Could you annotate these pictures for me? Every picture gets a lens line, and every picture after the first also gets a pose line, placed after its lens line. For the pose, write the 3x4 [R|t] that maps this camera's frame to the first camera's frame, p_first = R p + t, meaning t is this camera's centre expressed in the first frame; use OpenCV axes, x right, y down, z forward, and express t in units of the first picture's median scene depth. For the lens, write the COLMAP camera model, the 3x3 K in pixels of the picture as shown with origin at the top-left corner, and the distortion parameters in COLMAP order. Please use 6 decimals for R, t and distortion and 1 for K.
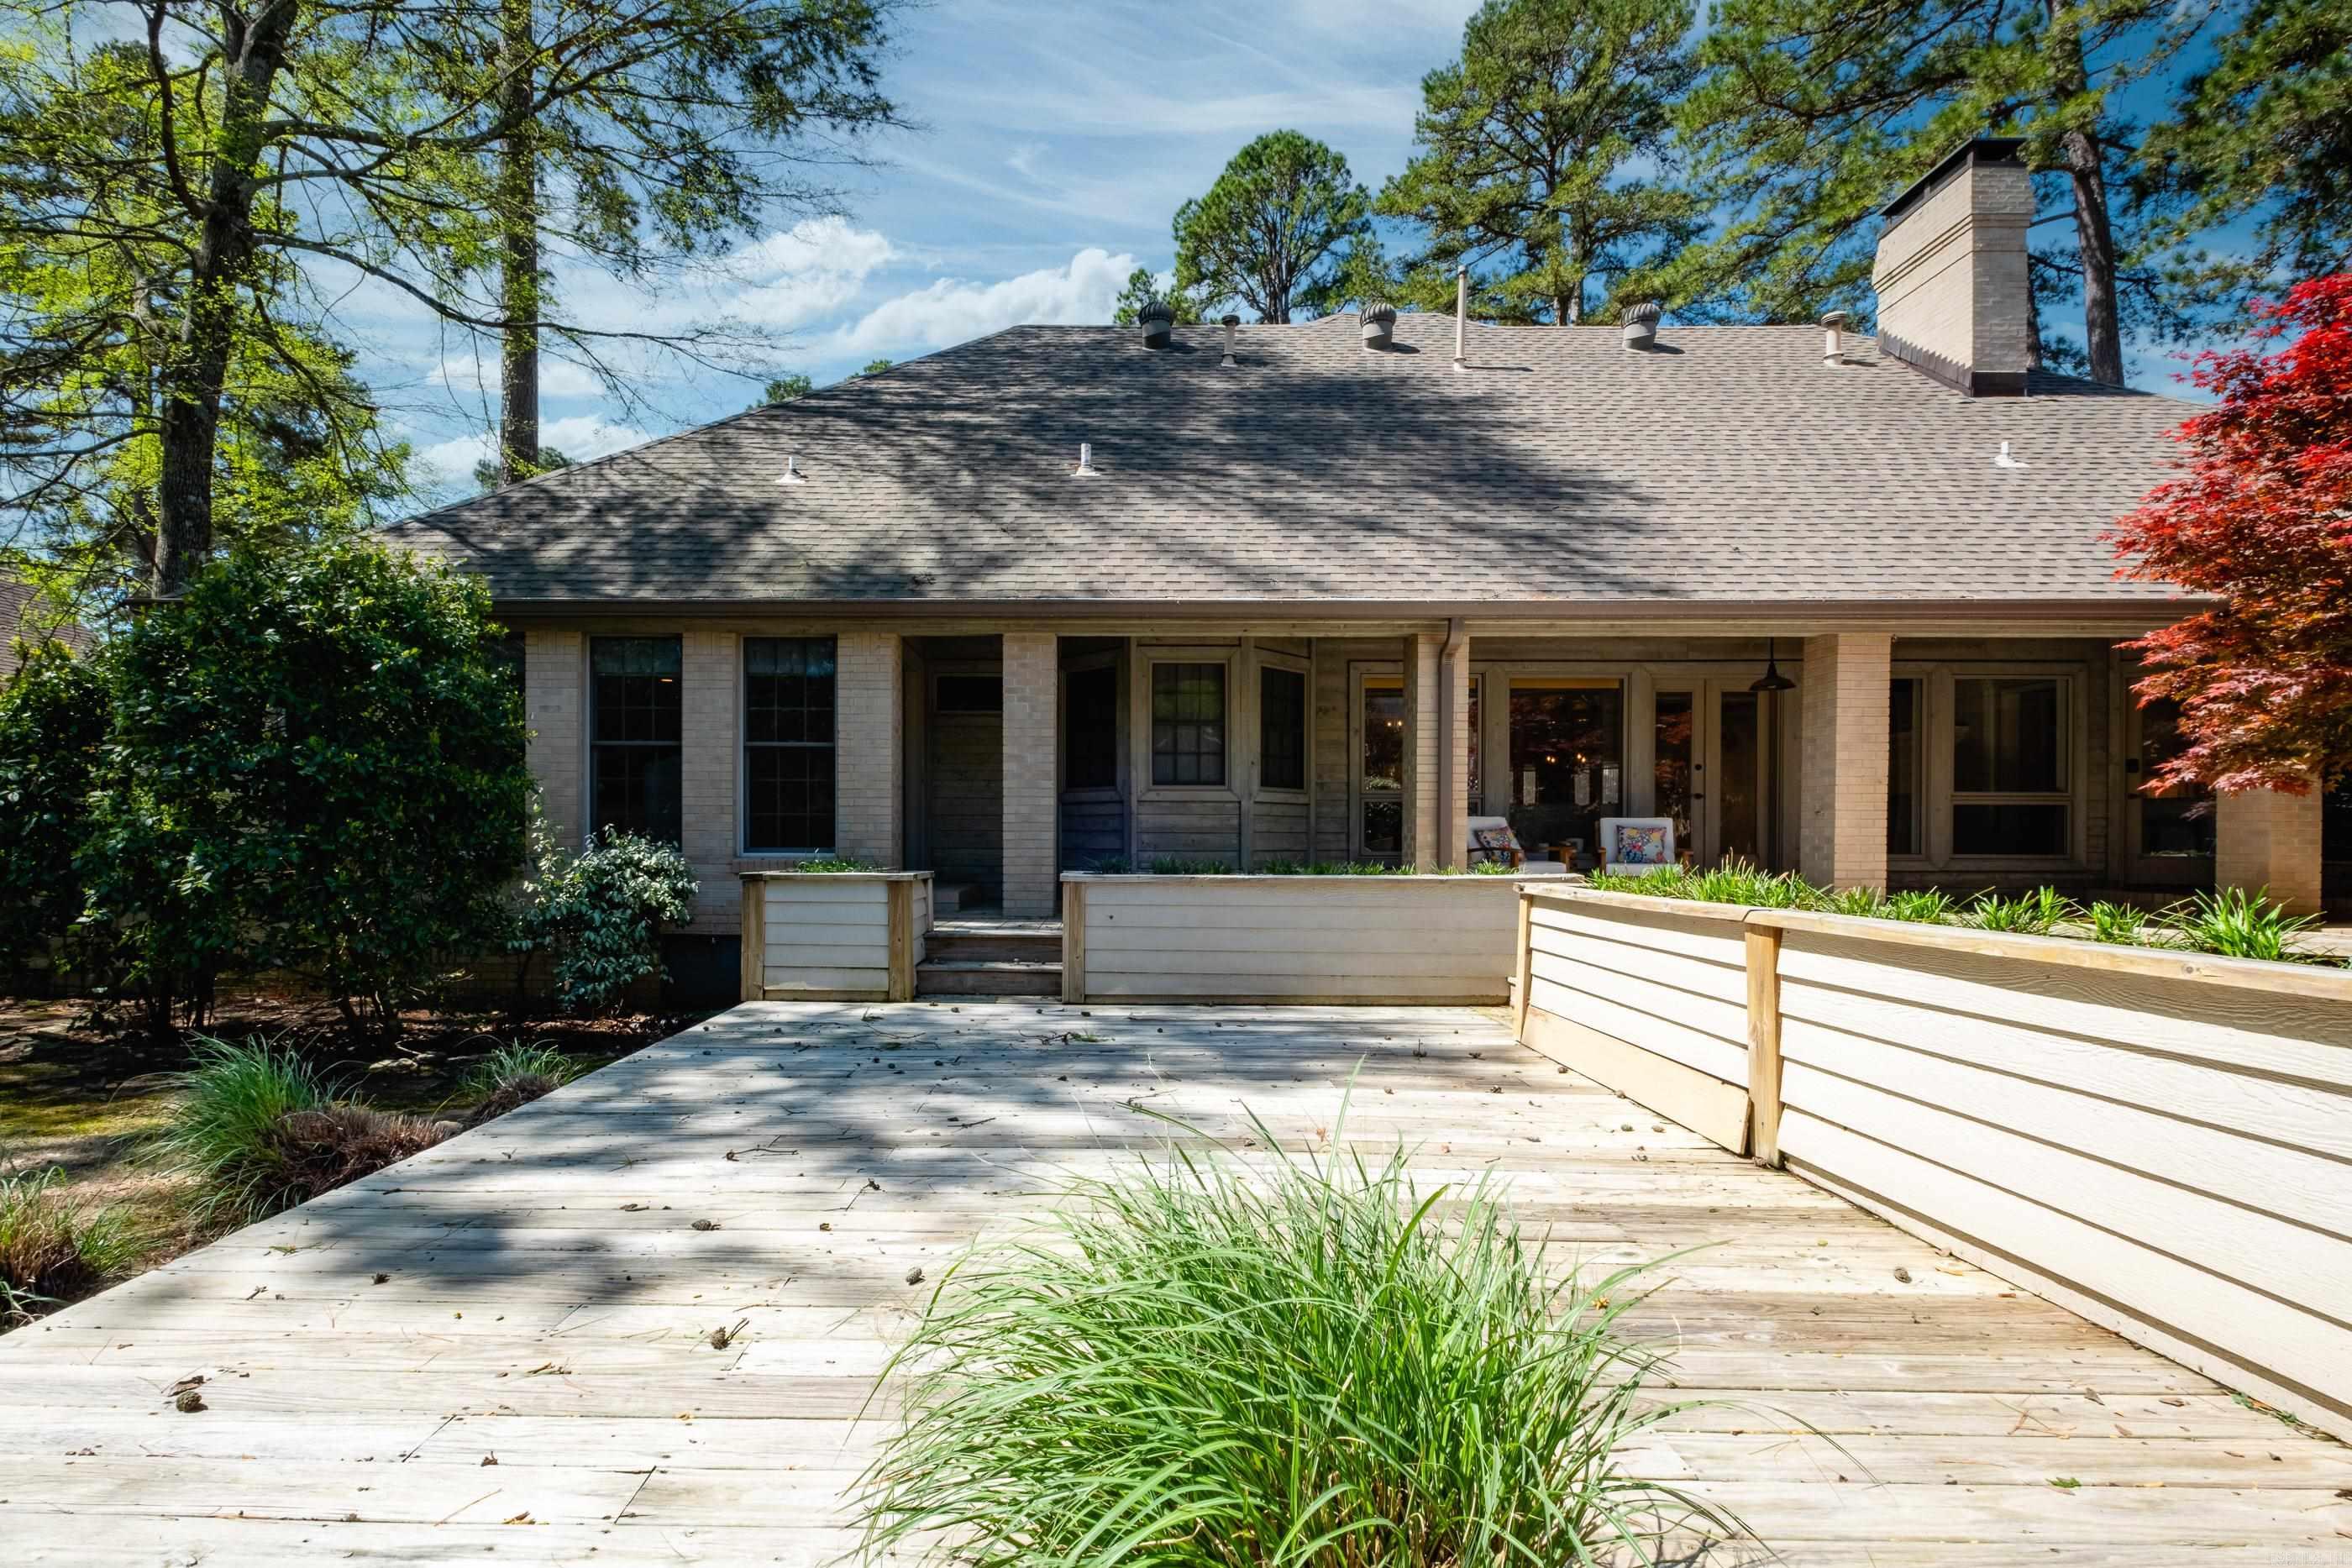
lens RADIAL K [[1028.8, 0, 1092.4], [0, 1028.8, 838.3], [0, 0, 1]] dist [-0.002992, -0.001218]
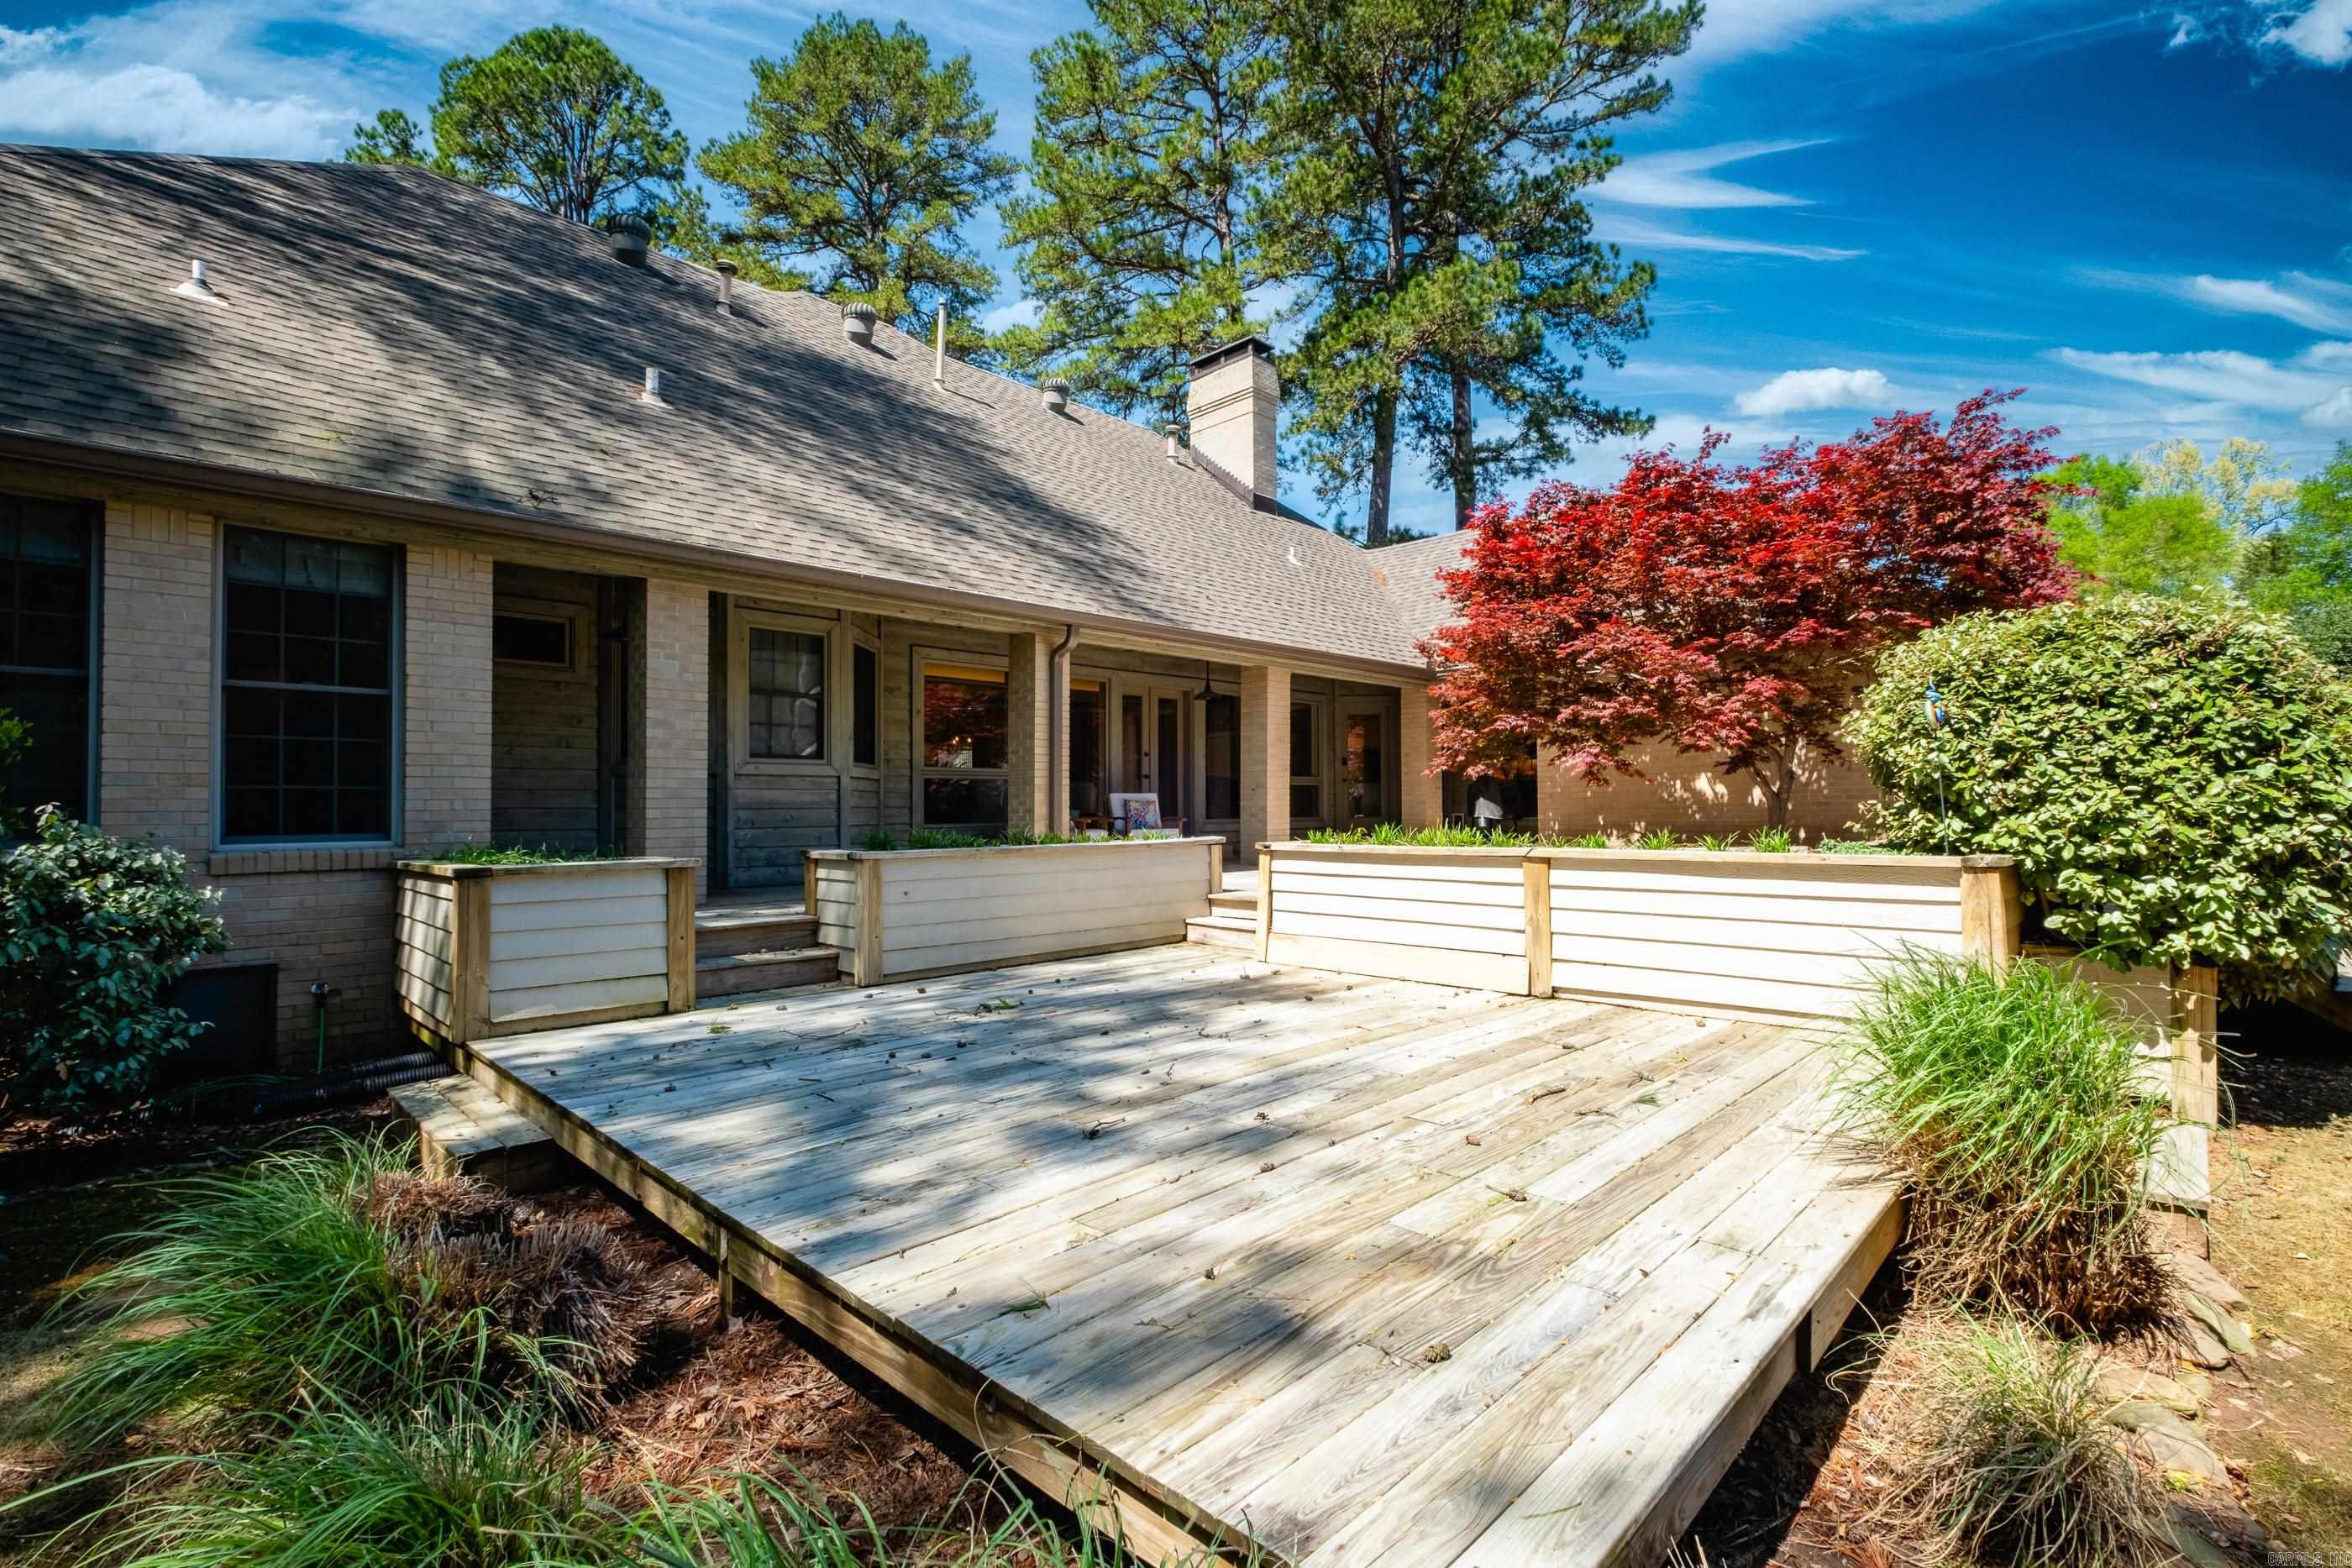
lens RADIAL K [[1028.8, 0, 1166.9], [0, 1028.8, 774.5], [0, 0, 1]] dist [-0.002992, -0.001218]
pose [[0.695822, 0.014571, 0.718066, -0.346788], [0.011945, 0.999421, -0.031856, -0.002353], [-0.718115, 0.030744, 0.695245, 0.083194]]
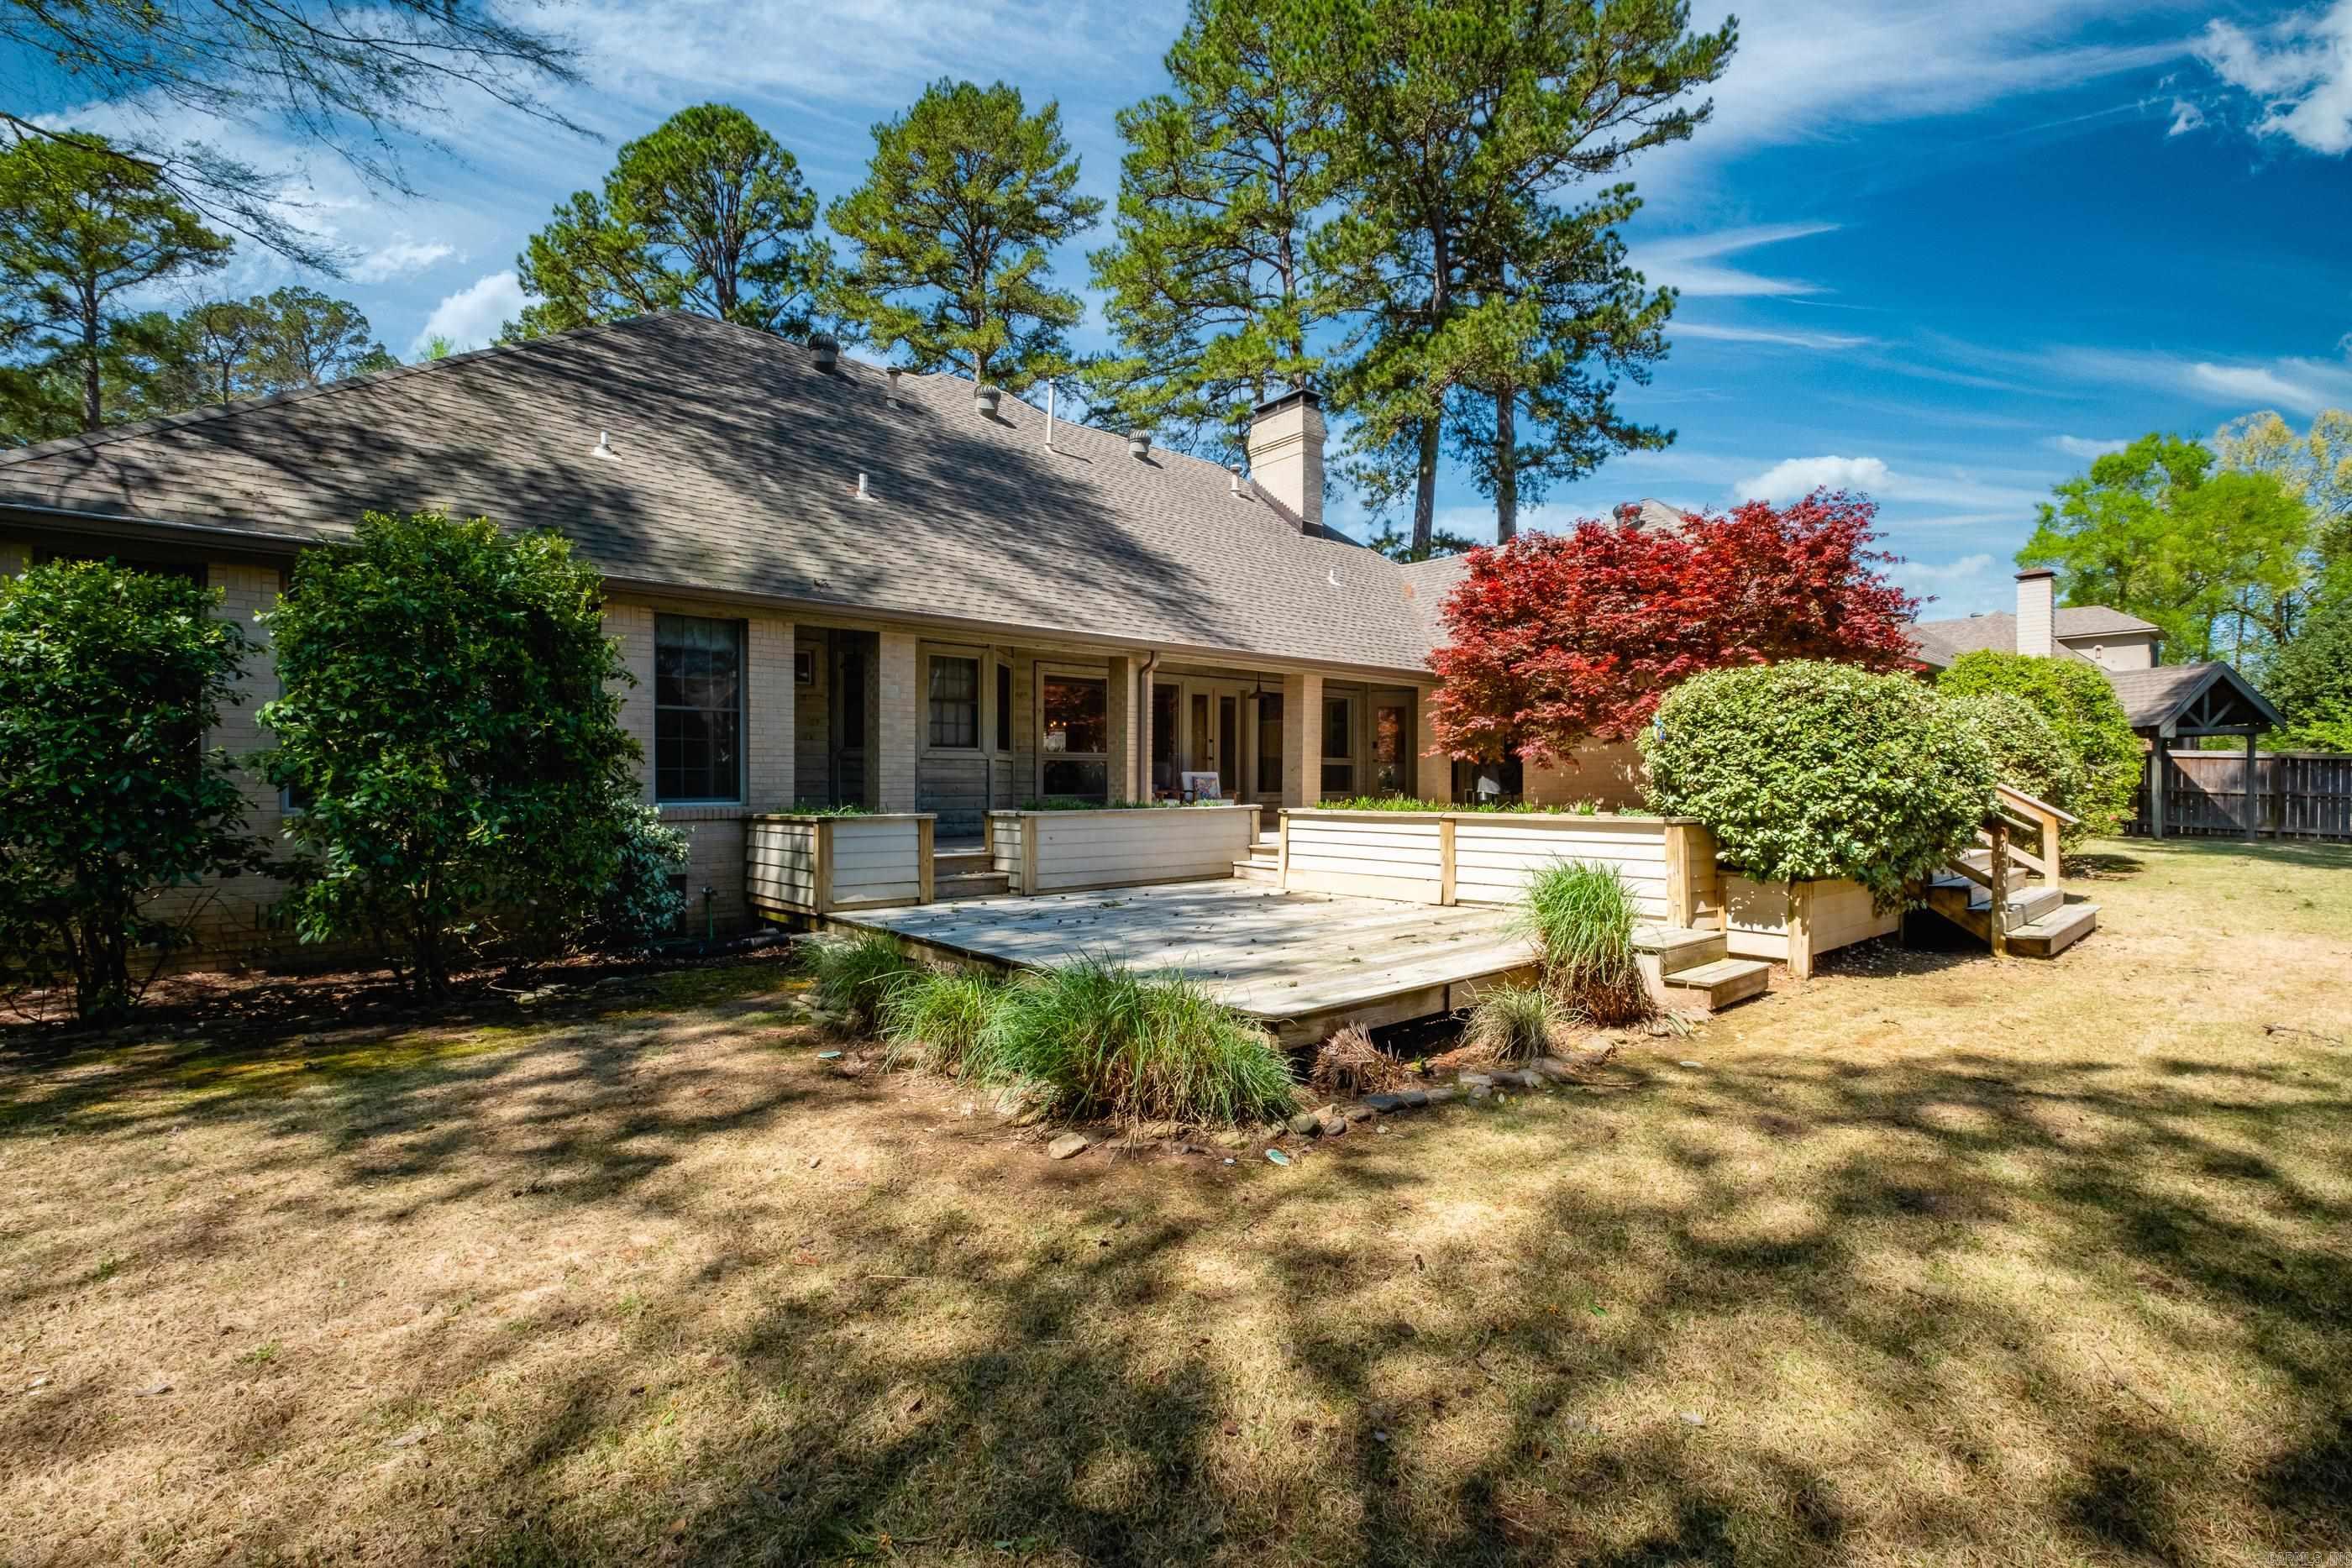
lens RADIAL K [[1028.8, 0, 1166.8], [0, 1028.8, 738.8], [0, 0, 1]] dist [-0.002992, -0.001218]
pose [[0.744609, 0.022705, 0.667115, -0.597394], [0.005135, 0.999197, -0.039740, -0.007425], [-0.667481, 0.033016, 0.743894, -0.189047]]
